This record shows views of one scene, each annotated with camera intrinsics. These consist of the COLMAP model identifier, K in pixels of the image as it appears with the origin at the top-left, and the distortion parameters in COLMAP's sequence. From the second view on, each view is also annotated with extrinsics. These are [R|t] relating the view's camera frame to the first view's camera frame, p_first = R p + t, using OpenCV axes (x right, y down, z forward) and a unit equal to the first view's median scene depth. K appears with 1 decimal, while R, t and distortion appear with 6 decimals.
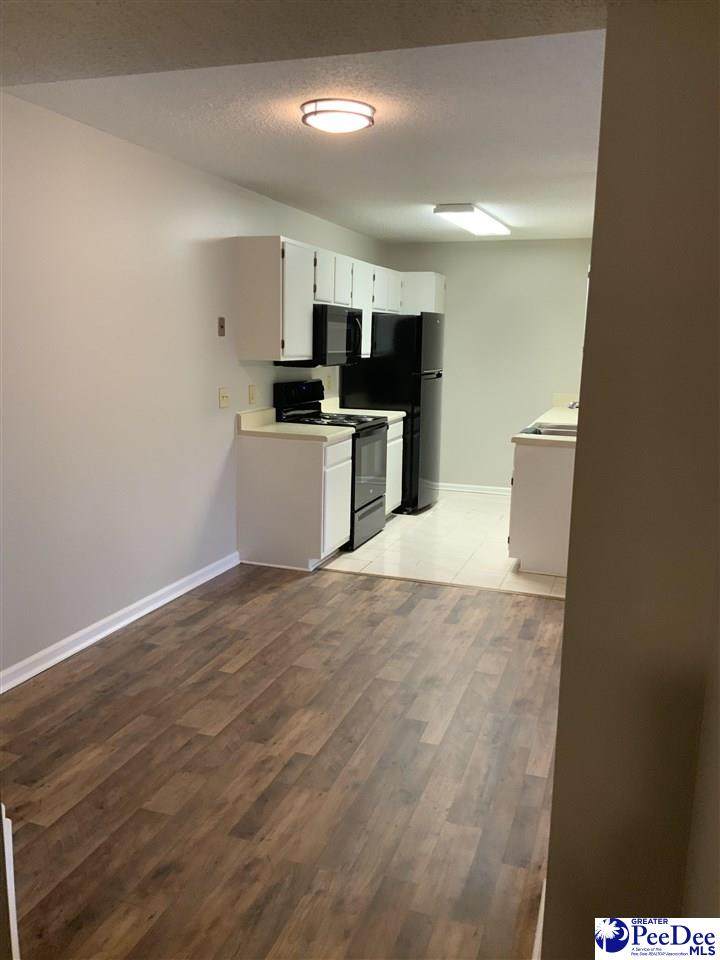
lens RADIAL K [[789.1, 0, 360.0], [0, 789.1, 480.0], [0, 0, 1]] dist [0.099591, -0.189407]
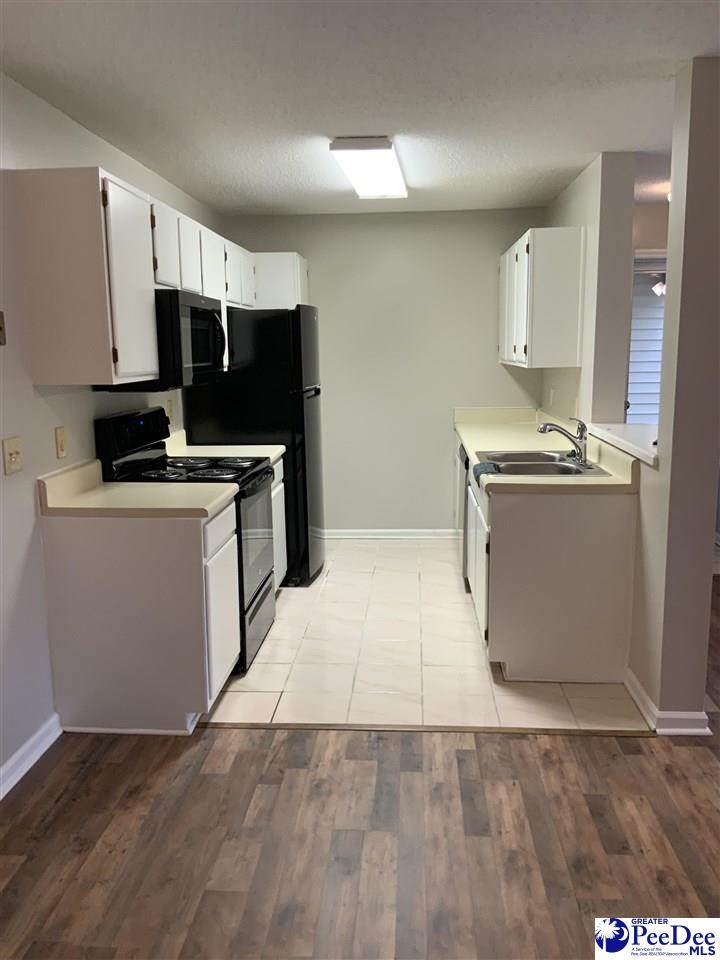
lens RADIAL K [[789.1, 0, 360.0], [0, 789.1, 480.0], [0, 0, 1]] dist [0.099591, -0.189407]
pose [[0.964150, -0.076015, 0.254237, -0.074005], [0.078312, 0.996928, 0.001088, -0.062696], [-0.253539, 0.018861, 0.967141, 0.365881]]
